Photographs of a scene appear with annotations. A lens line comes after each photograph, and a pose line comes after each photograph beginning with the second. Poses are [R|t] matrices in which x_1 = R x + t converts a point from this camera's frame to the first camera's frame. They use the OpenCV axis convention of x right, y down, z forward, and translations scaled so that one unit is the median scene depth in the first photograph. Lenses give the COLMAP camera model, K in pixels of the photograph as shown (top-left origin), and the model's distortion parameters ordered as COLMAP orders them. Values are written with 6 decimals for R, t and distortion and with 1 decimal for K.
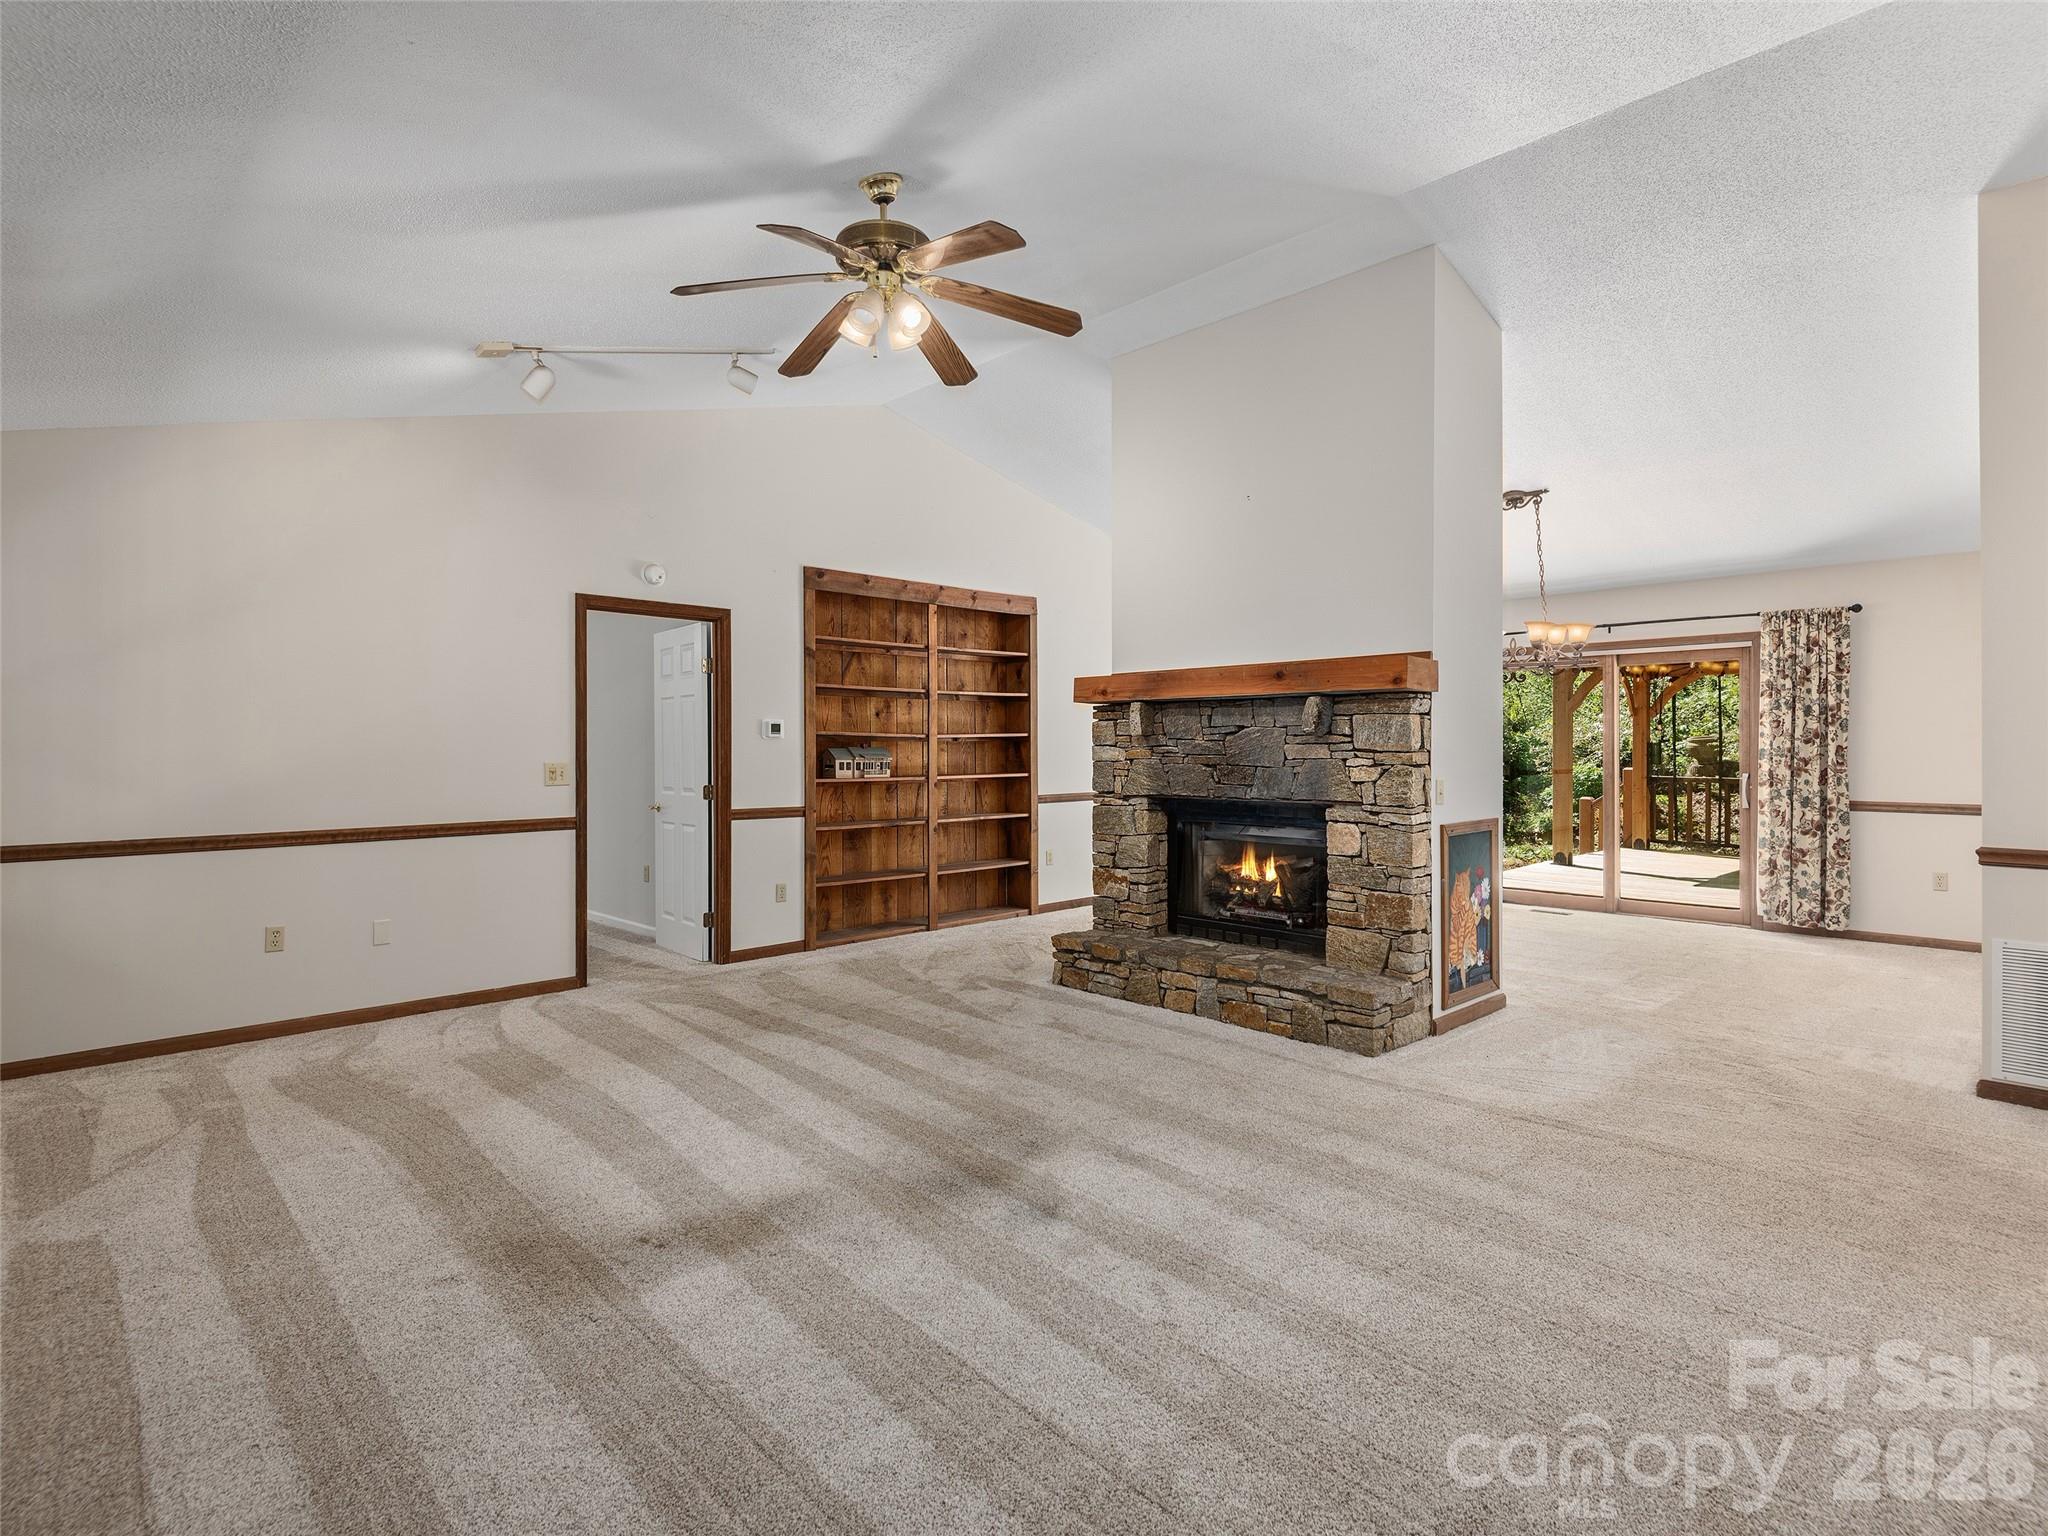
lens RADIAL K [[1042.7, 0, 1023.1], [0, 1042.7, 758.6], [0, 0, 1]] dist [0.027940, -0.016870]
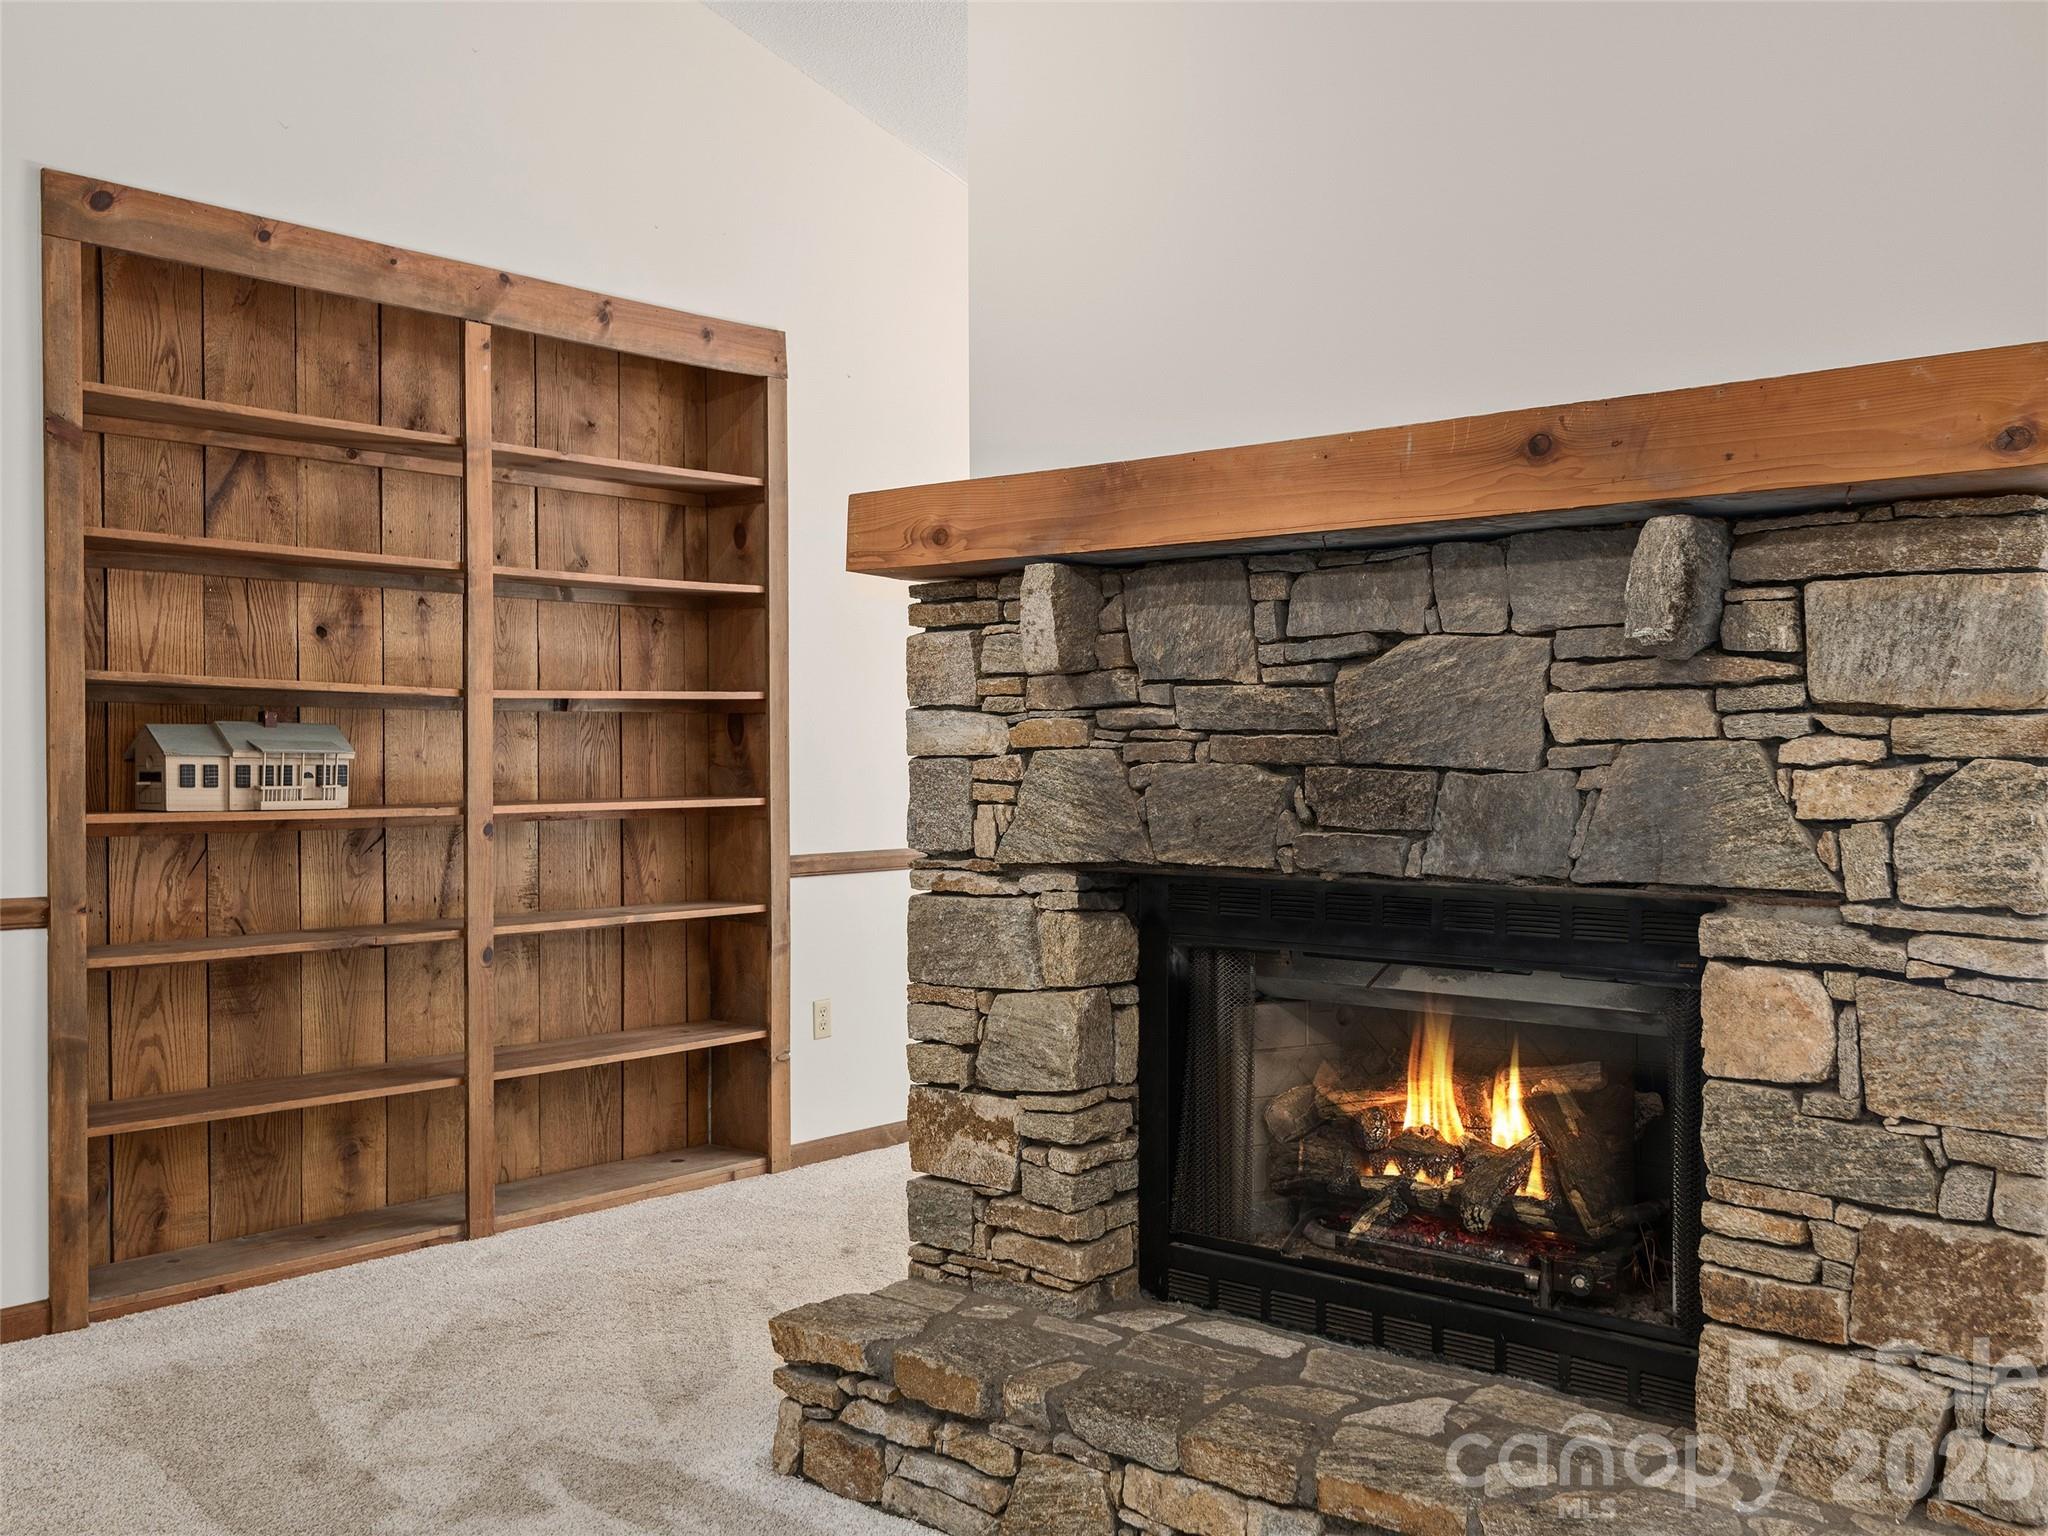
lens RADIAL K [[1874.3, 0, 1024.0], [0, 1874.3, 768.0], [0, 0, 1]] dist [0.002678, 0.002233]
pose [[0.995925, 0.001144, 0.090181, 0.050970], [-0.000727, 0.999989, -0.004660, 0.008659], [-0.090186, 0.004576, 0.995914, 0.427036]]
